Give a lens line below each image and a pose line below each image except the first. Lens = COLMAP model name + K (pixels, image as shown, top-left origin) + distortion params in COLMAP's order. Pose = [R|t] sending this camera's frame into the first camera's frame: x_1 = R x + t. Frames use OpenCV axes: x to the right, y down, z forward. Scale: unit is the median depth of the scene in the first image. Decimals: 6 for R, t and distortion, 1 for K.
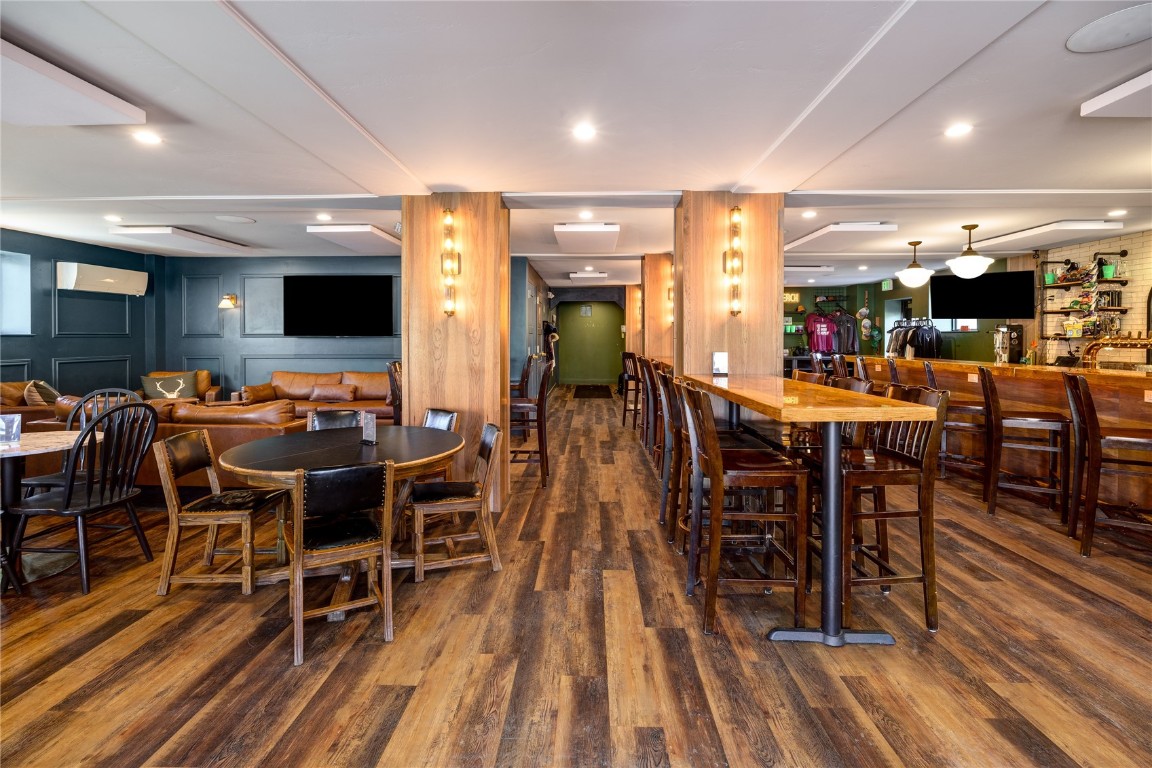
lens RADIAL K [[517.6, 0, 576.6], [0, 517.6, 337.7], [0, 0, 1]] dist [-0.000256, -0.000136]
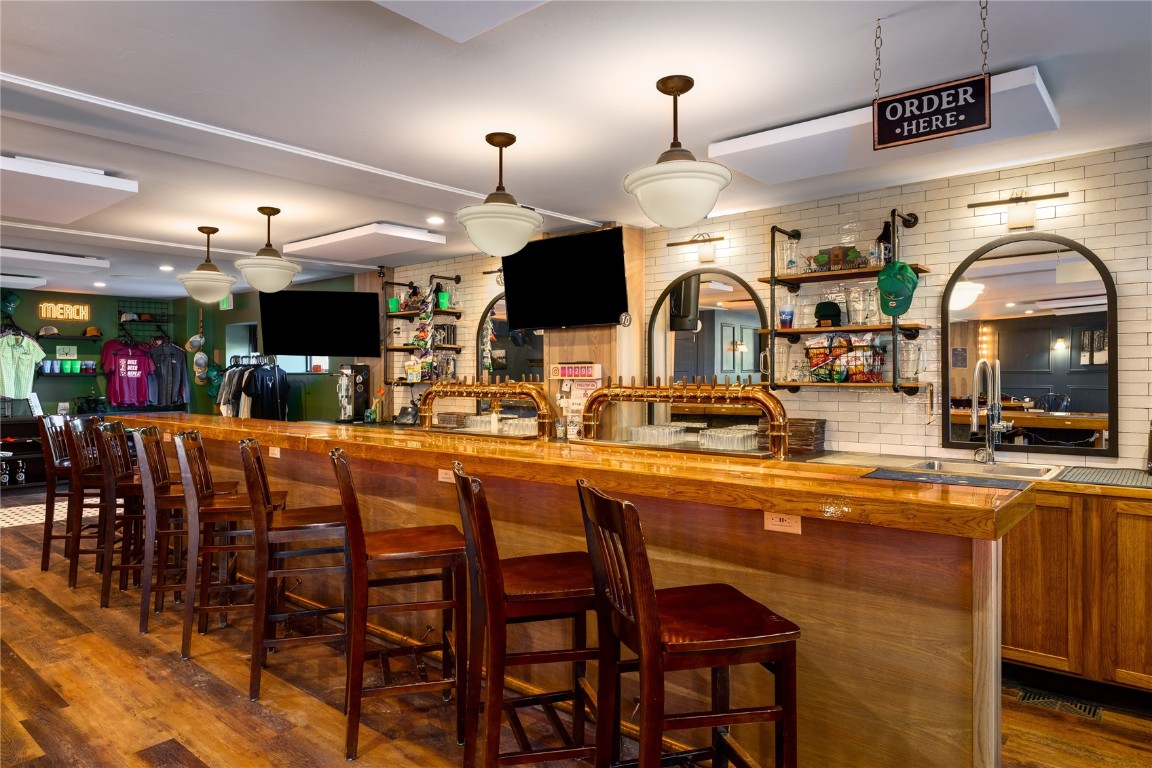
lens RADIAL K [[705.0, 0, 576.0], [0, 705.0, 384.0], [0, 0, 1]] dist [-0.001813, -0.000452]
pose [[0.615711, -0.013985, 0.787848, 0.267637], [0.004187, 0.999886, 0.014477, -0.012300], [-0.787961, -0.005615, 0.615700, 0.153722]]
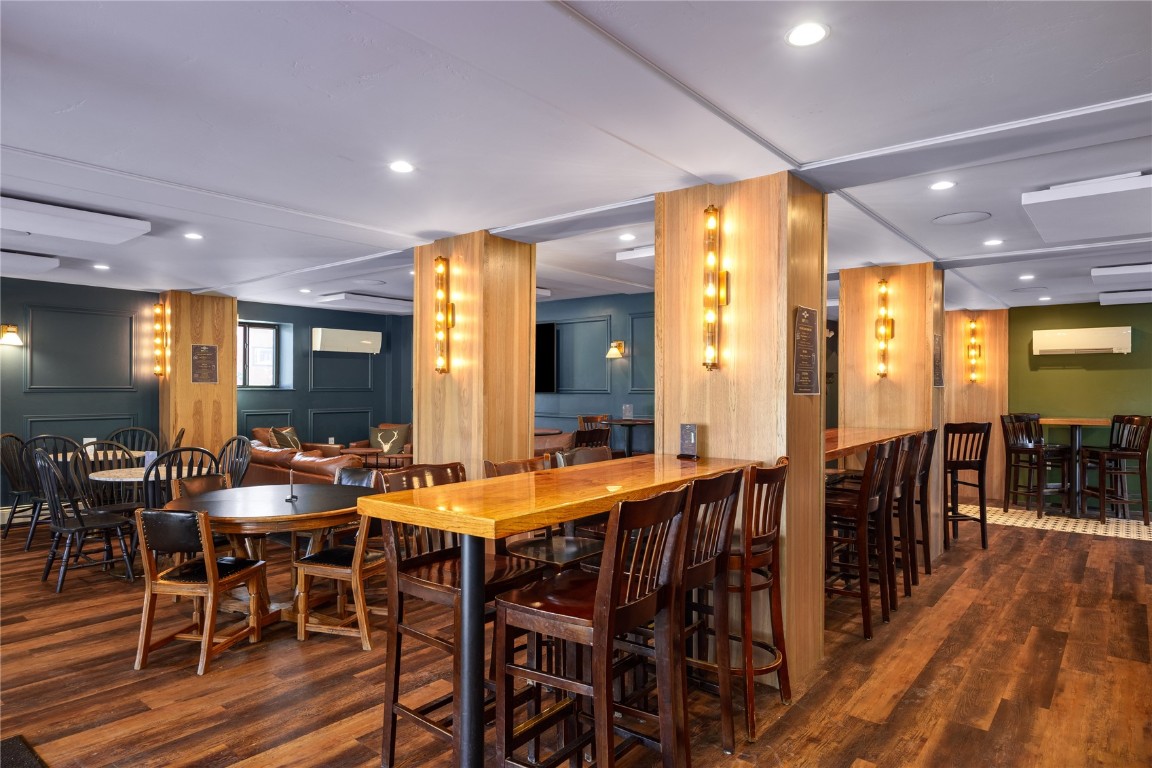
lens RADIAL K [[687.1, 0, 576.0], [0, 687.1, 384.0], [0, 0, 1]] dist [-0.002008, -0.001120]
pose [[0.792912, -0.000553, -0.609336, 0.479120], [-0.002858, 0.999985, -0.004627, -0.013273], [0.609329, 0.005410, 0.792899, 0.131502]]
